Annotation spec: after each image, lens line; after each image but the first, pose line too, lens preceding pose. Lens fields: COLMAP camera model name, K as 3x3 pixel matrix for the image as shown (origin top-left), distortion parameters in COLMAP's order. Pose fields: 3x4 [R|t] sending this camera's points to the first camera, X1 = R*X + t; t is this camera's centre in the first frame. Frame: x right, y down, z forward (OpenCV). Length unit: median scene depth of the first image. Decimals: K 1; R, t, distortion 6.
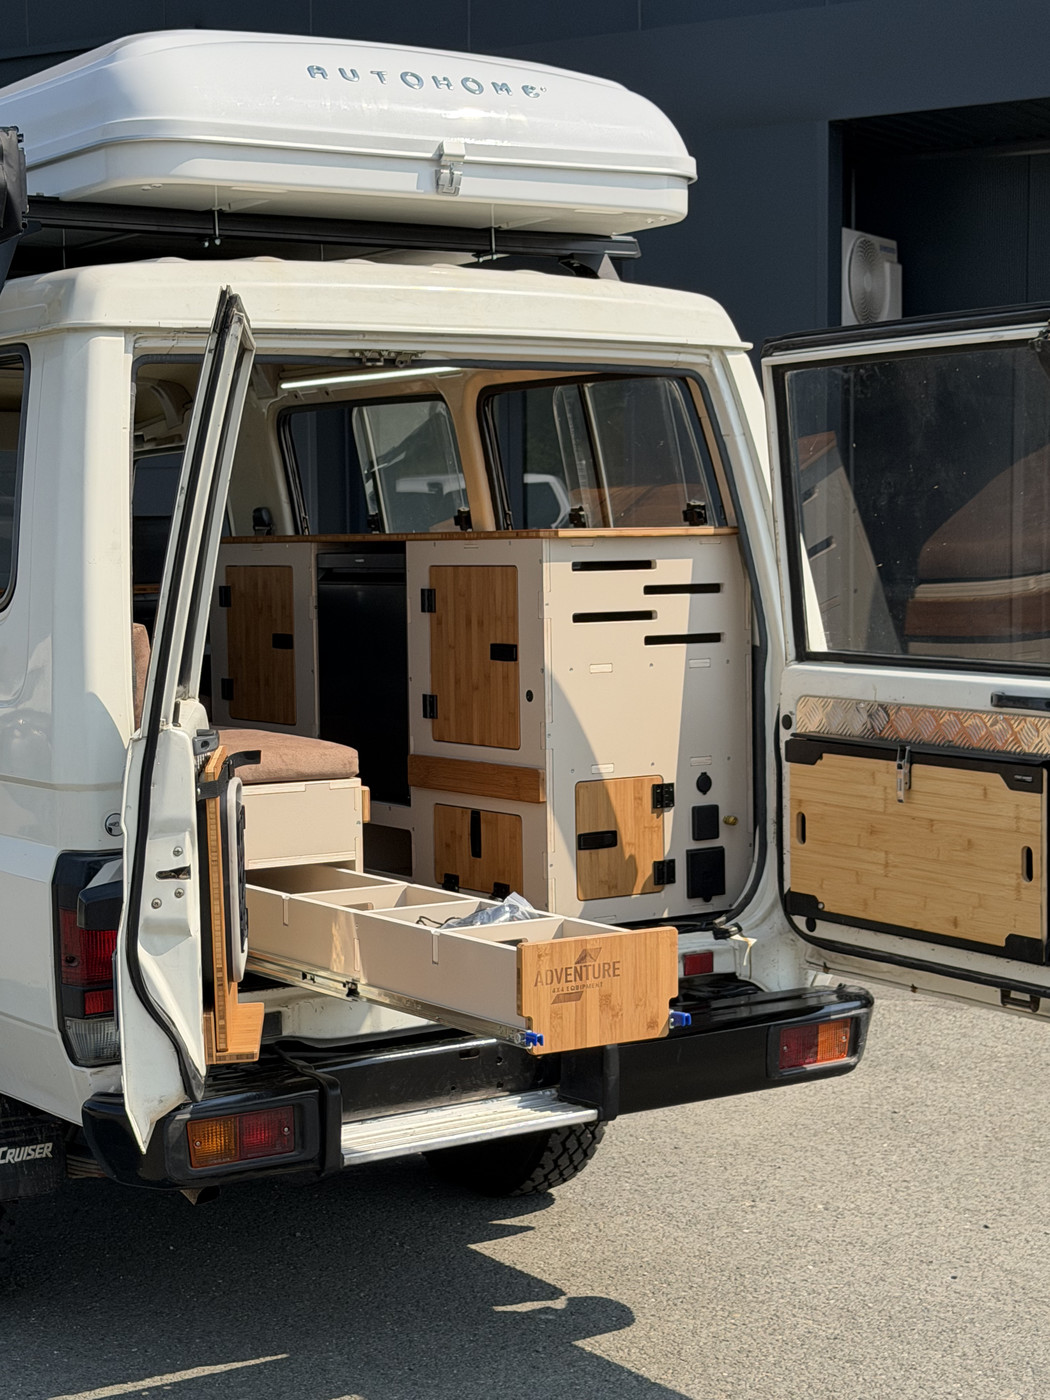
lens RADIAL K [[2401.6, 0, 525.0], [0, 2401.6, 700.0], [0, 0, 1]] dist [0.185325, 0.169802]
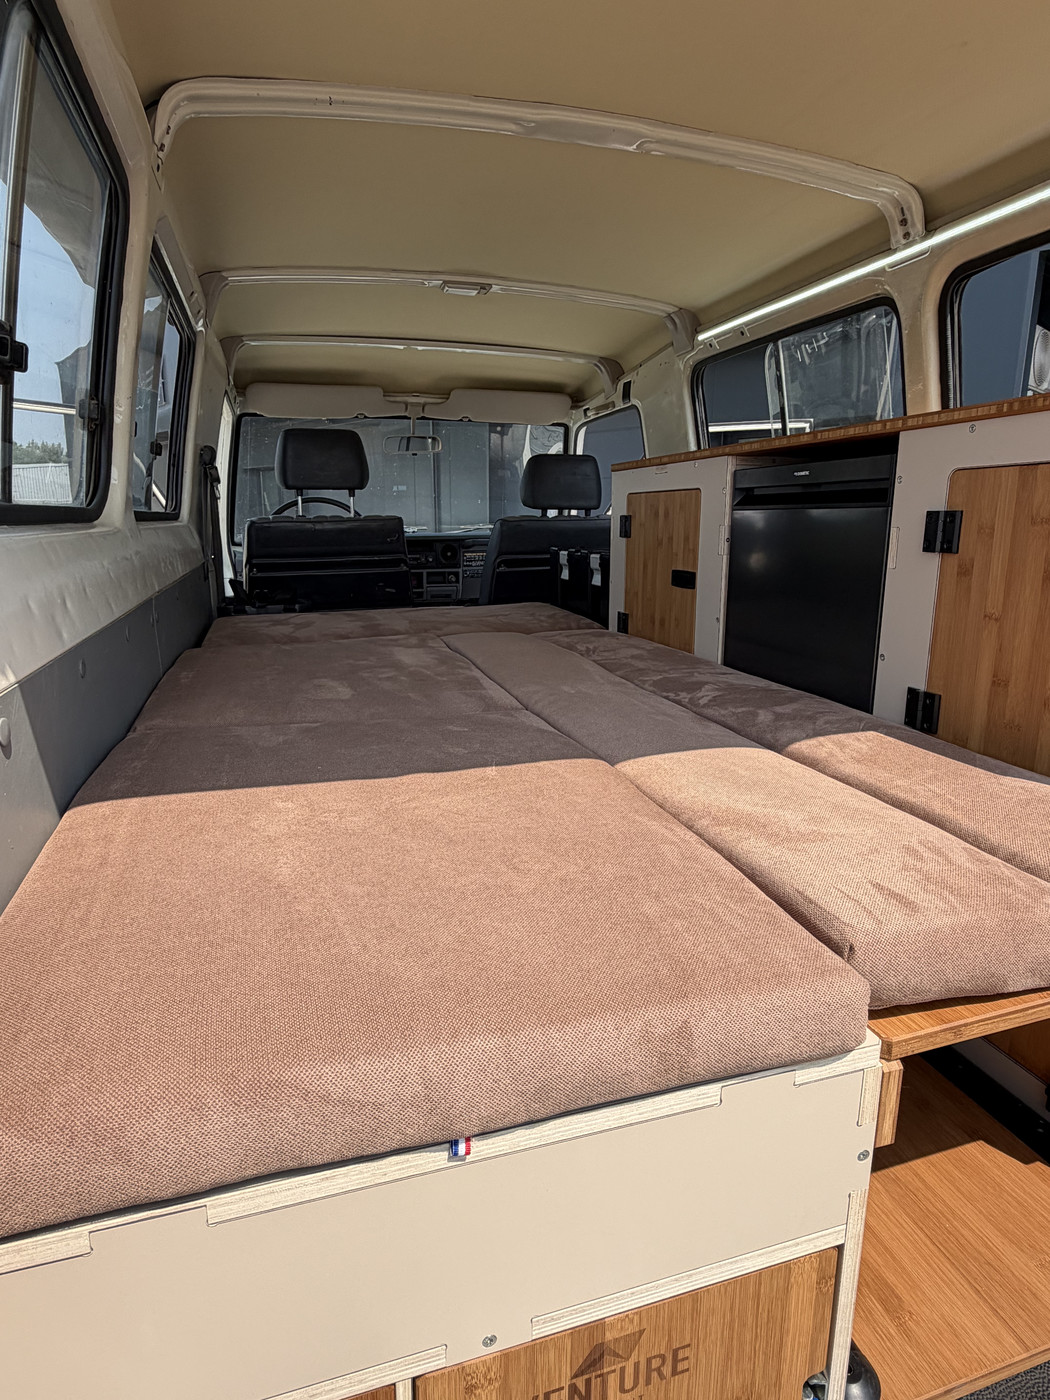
lens RADIAL K [[785.9, 0, 522.0], [0, 785.9, 691.7], [0, 0, 1]] dist [0.004574, -0.001290]
pose [[0.954956, 0.078378, -0.286210, -0.082594], [-0.034662, 0.987348, 0.154732, -0.030279], [0.294716, -0.137841, 0.945591, 0.816449]]
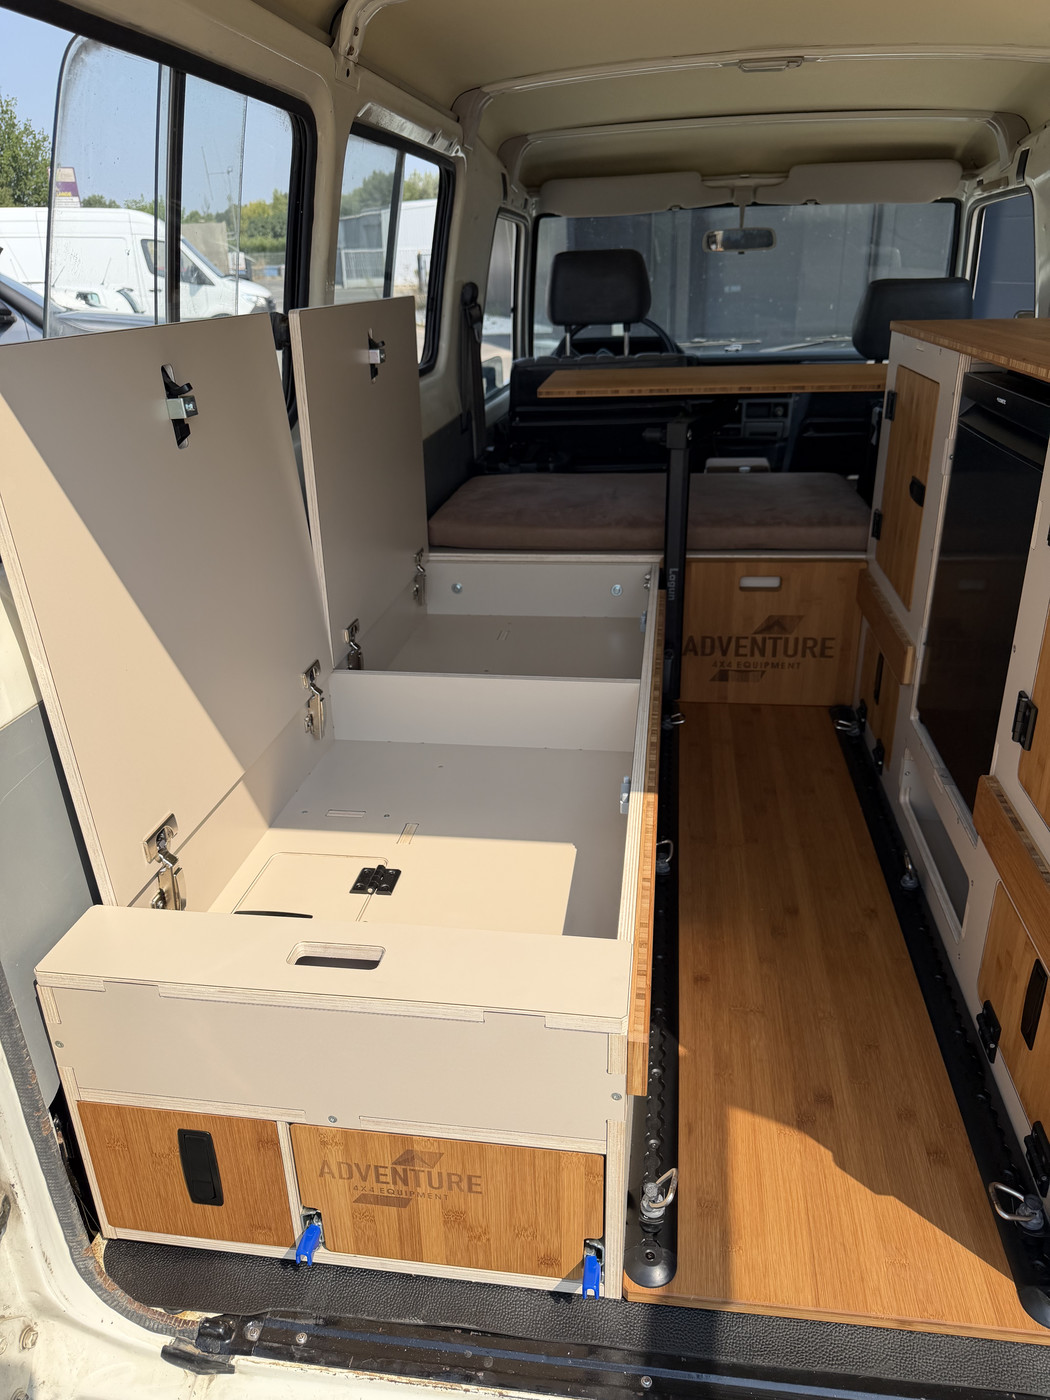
lens RADIAL K [[1001.1, 0, 525.0], [0, 1001.1, 700.0], [0, 0, 1]] dist [-0.001345, -0.001046]
pose [[0.737201, 0.265283, -0.621417, 0.015097], [-0.031523, 0.932203, 0.360560, -0.080365], [0.674937, -0.246216, 0.695584, 0.807408]]
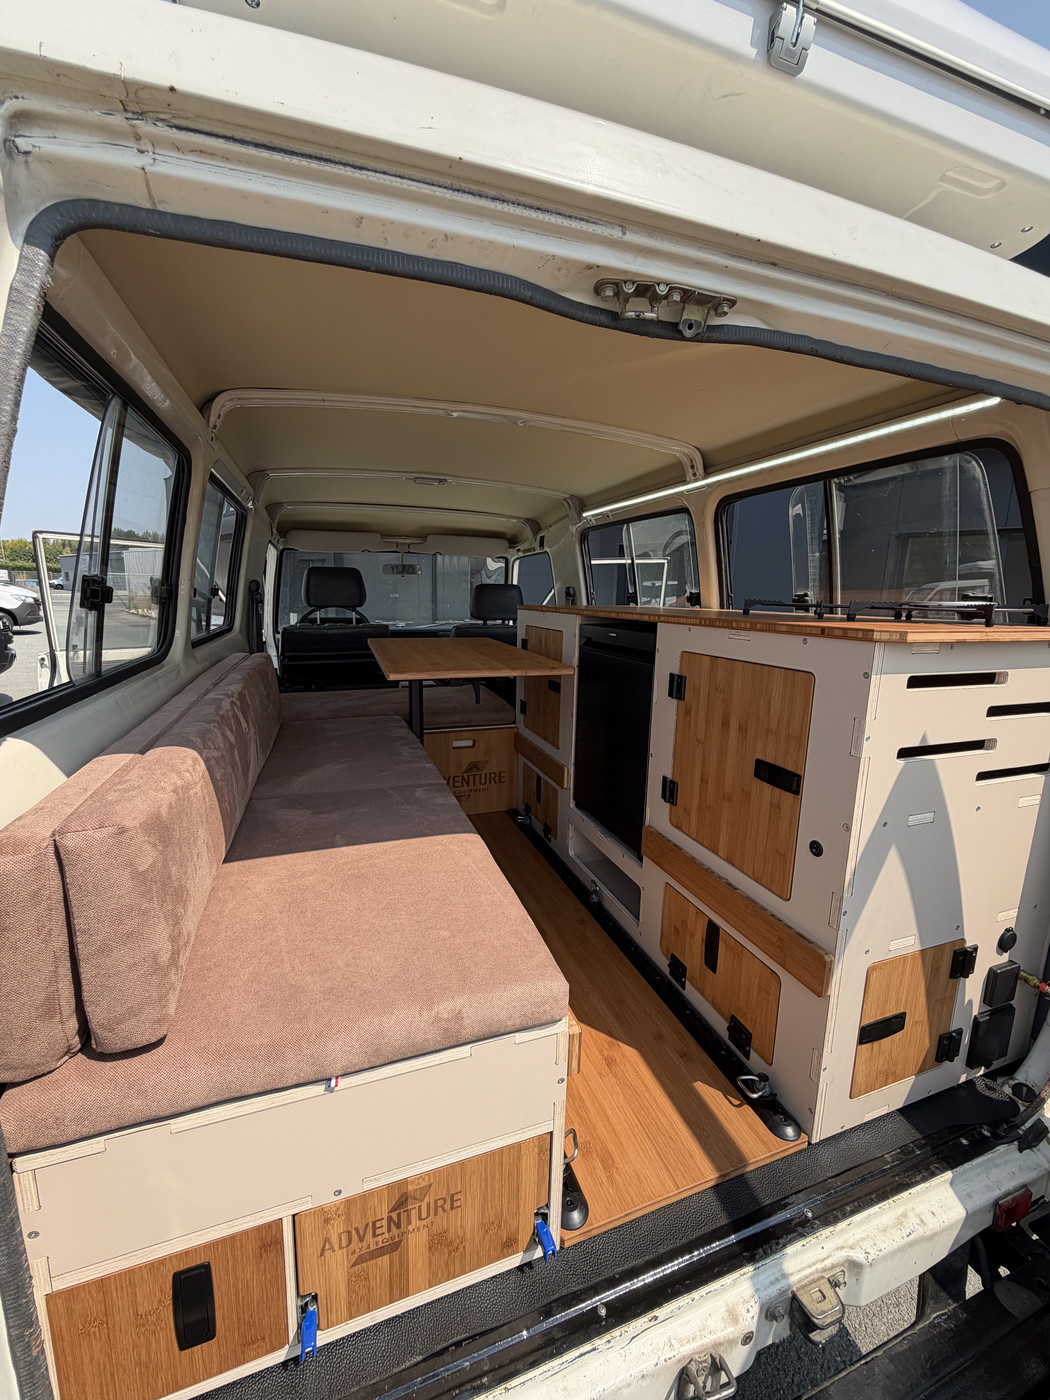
lens RADIAL K [[558.3, 0, 524.3], [0, 558.3, 694.9], [0, 0, 1]] dist [0.000296, 0.000858]
pose [[0.966539, 0.078492, -0.244217, -0.046261], [-0.051418, 0.991995, 0.115334, -0.063227], [0.251314, -0.098918, 0.962838, 0.797001]]
